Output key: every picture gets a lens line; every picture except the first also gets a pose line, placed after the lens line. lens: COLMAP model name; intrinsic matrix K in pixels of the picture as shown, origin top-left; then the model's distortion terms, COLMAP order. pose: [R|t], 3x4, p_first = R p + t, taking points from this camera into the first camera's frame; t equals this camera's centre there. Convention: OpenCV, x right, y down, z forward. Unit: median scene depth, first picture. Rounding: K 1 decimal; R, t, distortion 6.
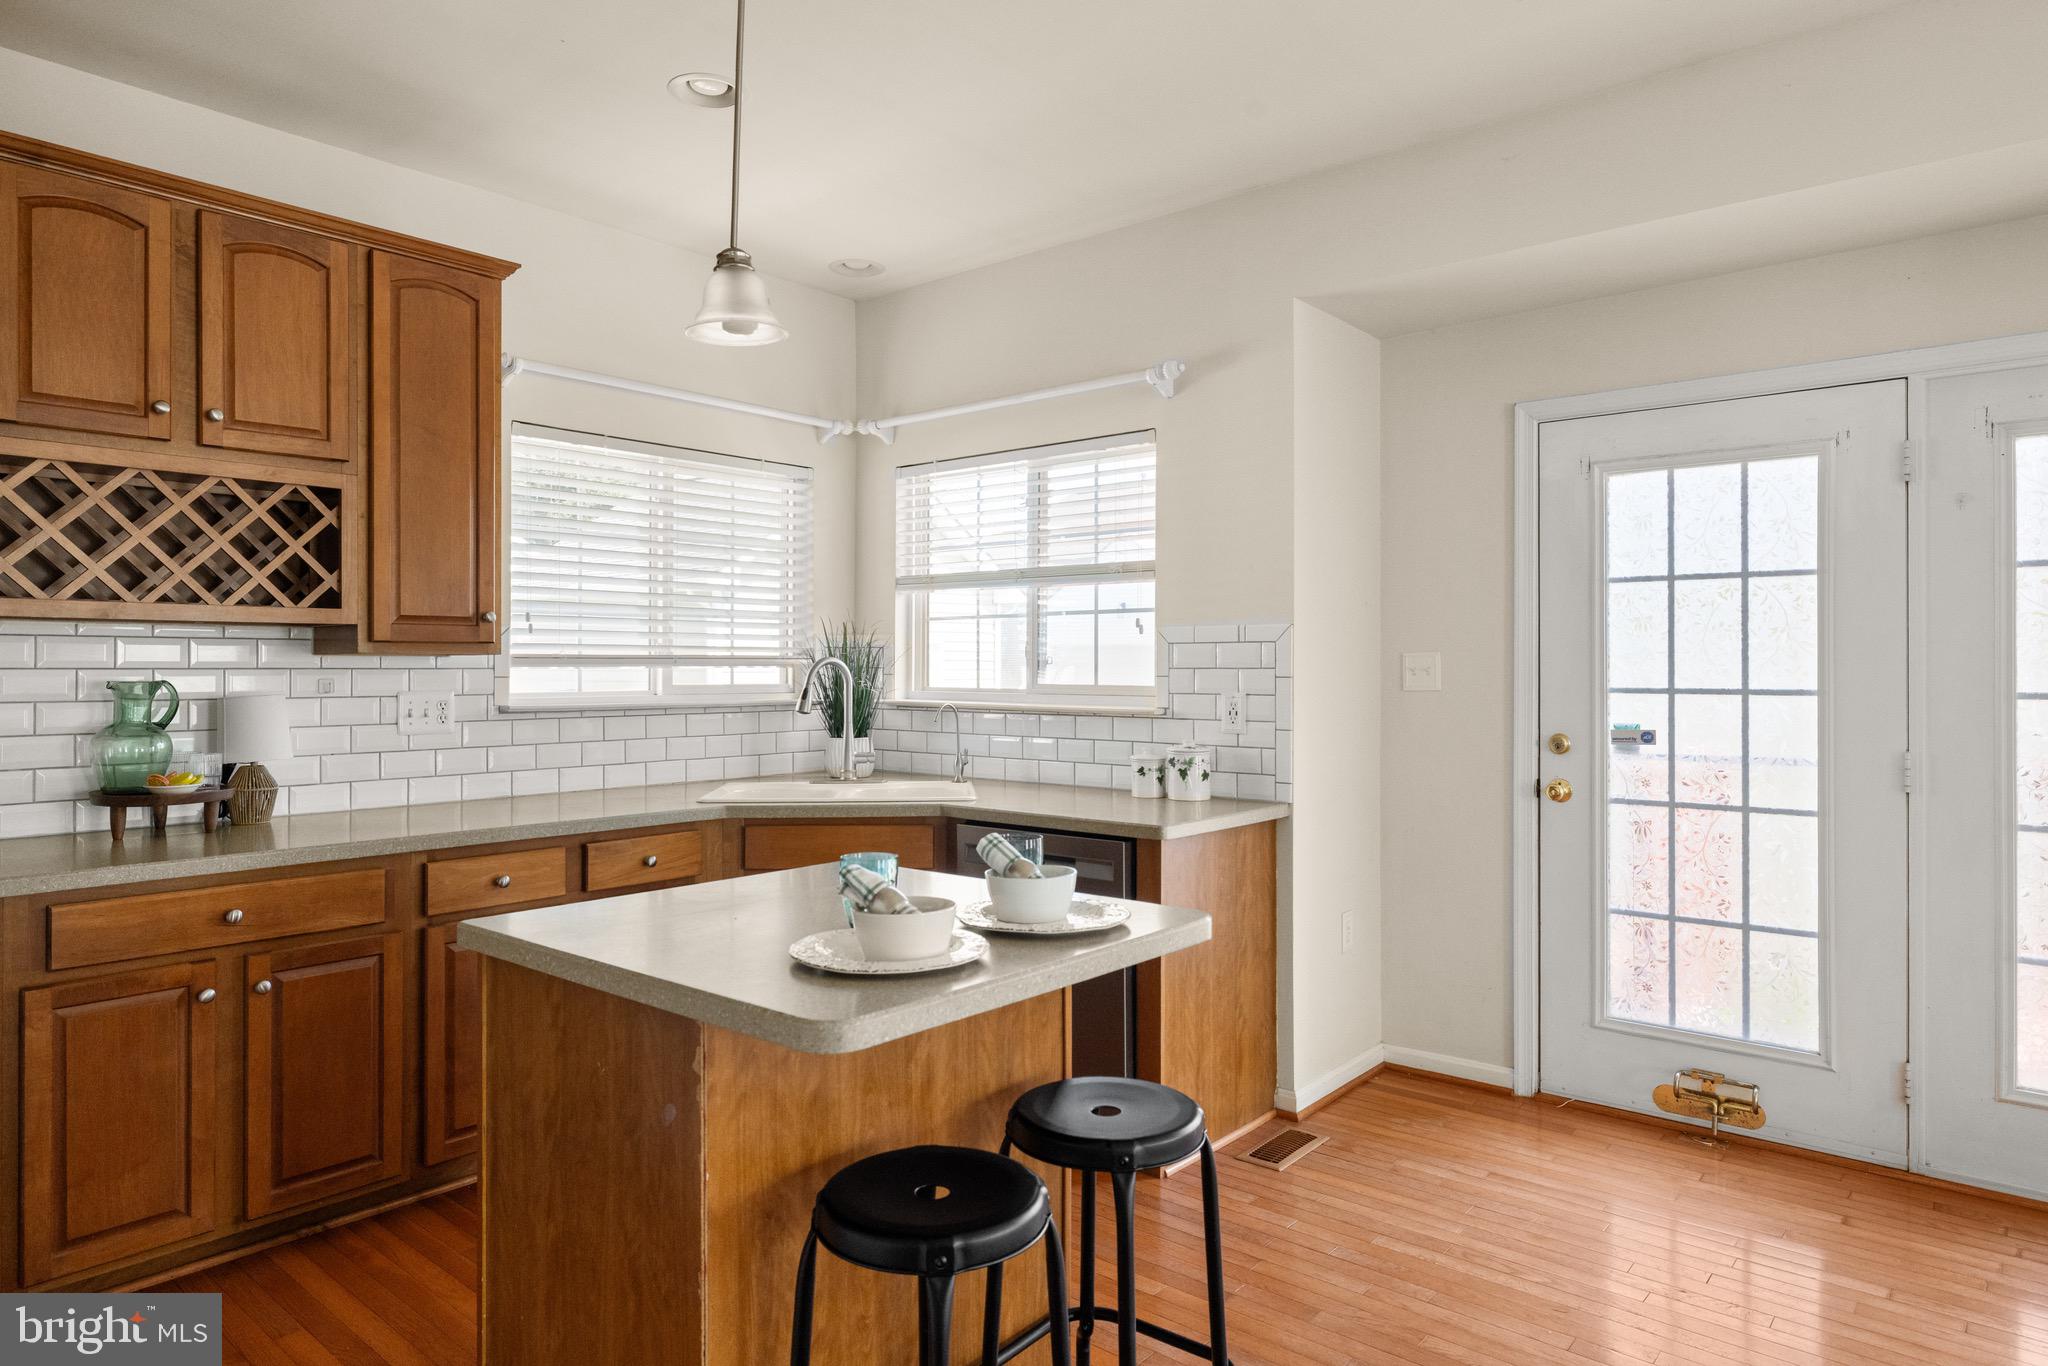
lens RADIAL K [[1239.4, 0, 1019.0], [0, 1239.4, 657.6], [0, 0, 1]] dist [0.000517, -0.002717]
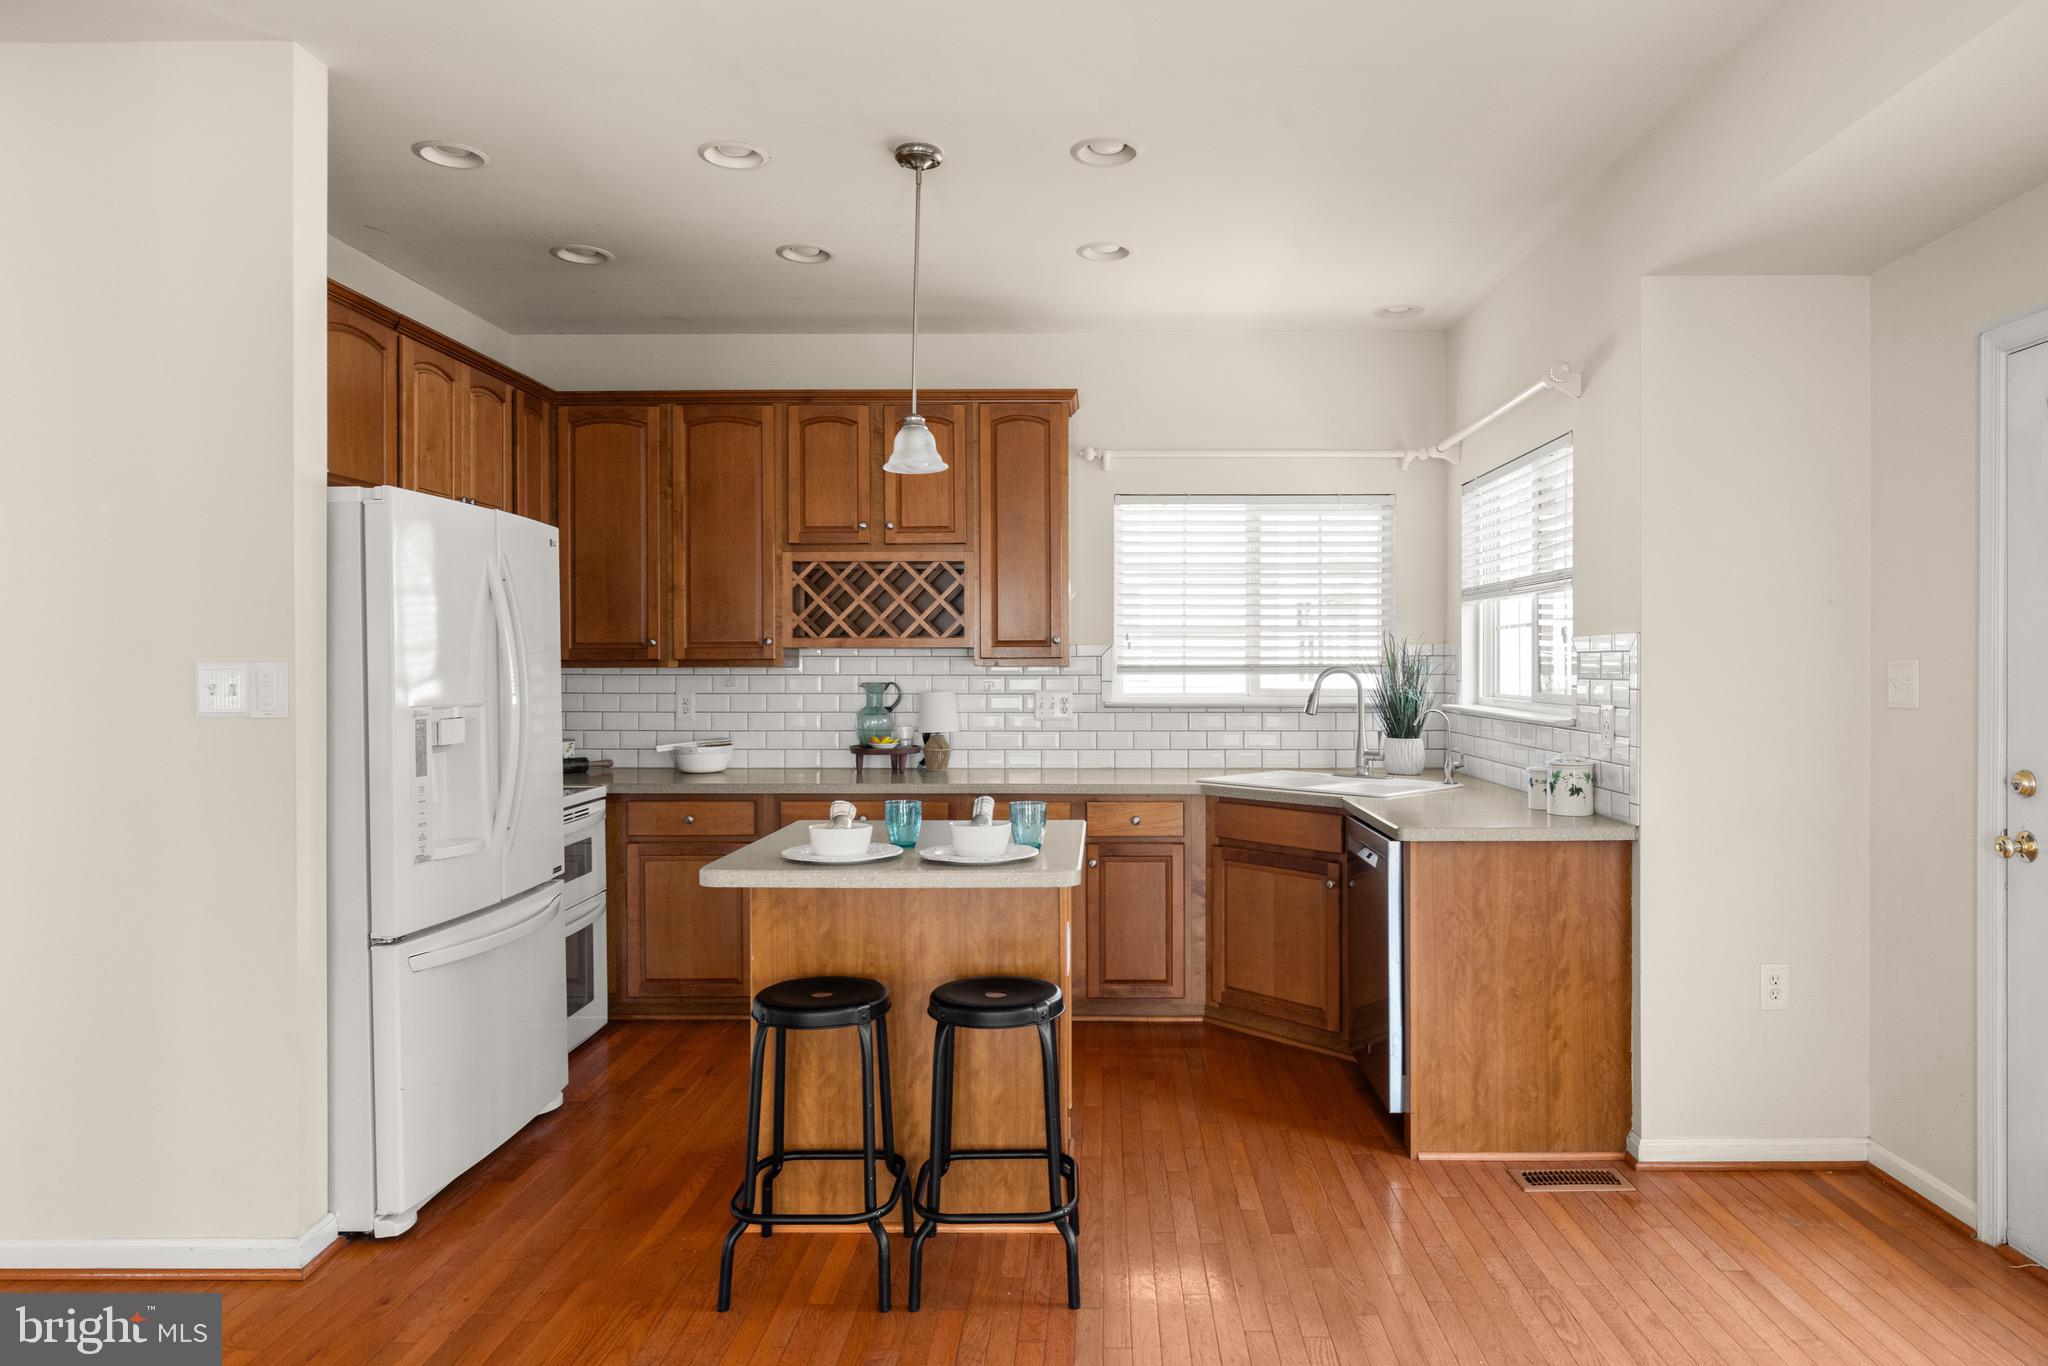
lens RADIAL K [[1239.4, 0, 1086.0], [0, 1239.4, 674.7], [0, 0, 1]] dist [0.000517, -0.002717]
pose [[0.641630, 0.004237, -0.767003, 0.692709], [0.006326, 0.999922, 0.010815, -0.007674], [0.766988, -0.011791, 0.641553, 0.100246]]
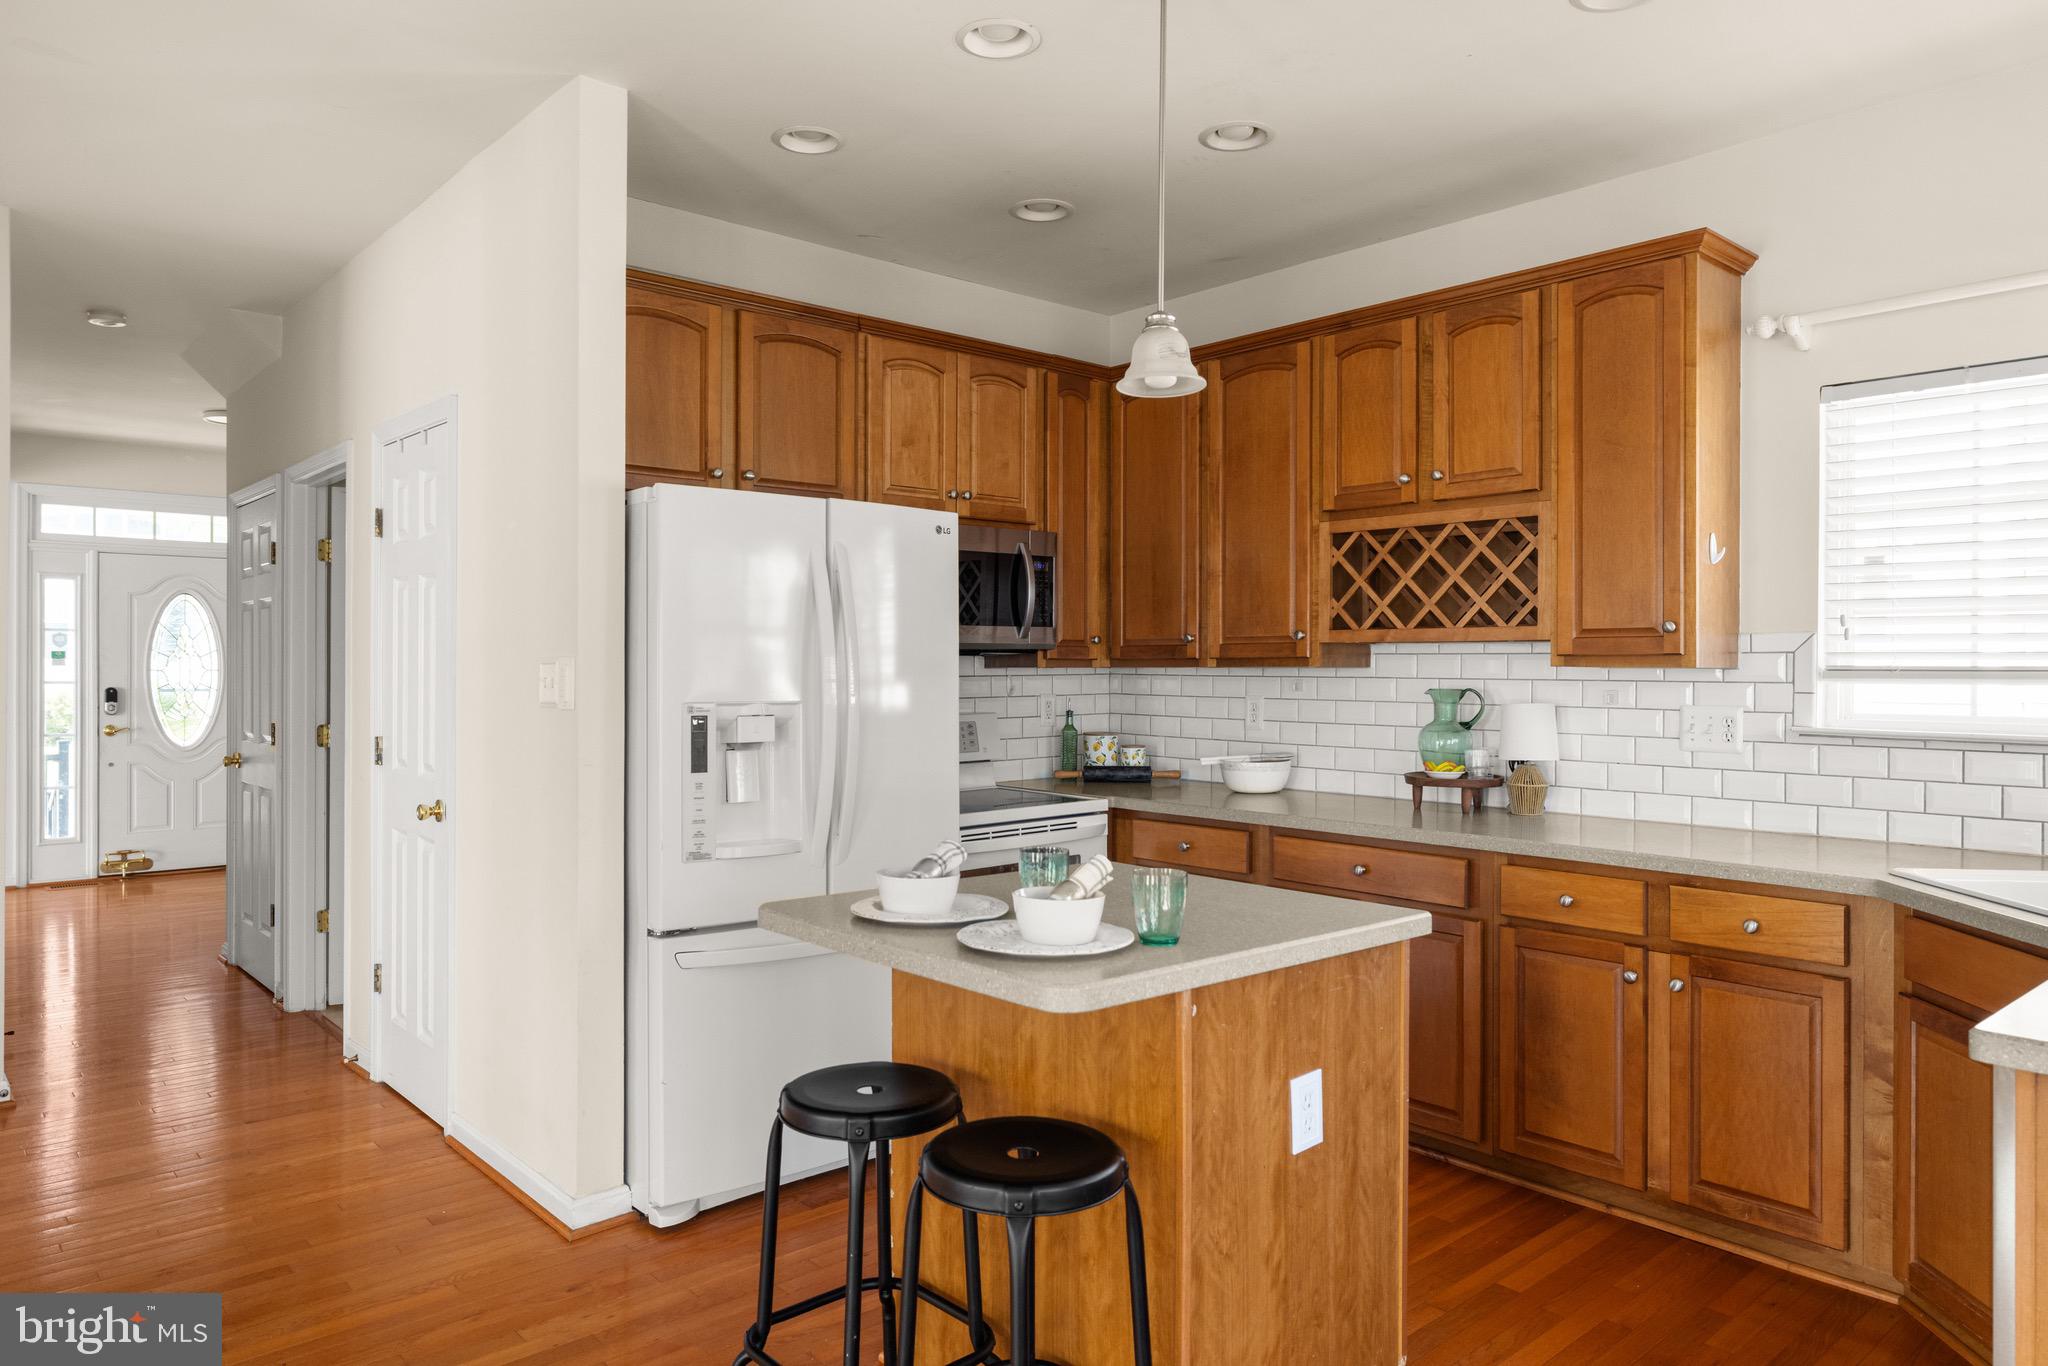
lens RADIAL K [[1322.9, 0, 1010.4], [0, 1322.9, 666.0], [0, 0, 1]] dist [0.003326, -0.003892]
pose [[-0.136662, -0.001819, -0.990616, 0.610906], [0.001880, 0.999996, -0.002096, -0.002131], [0.990616, -0.002149, -0.136658, 0.639949]]
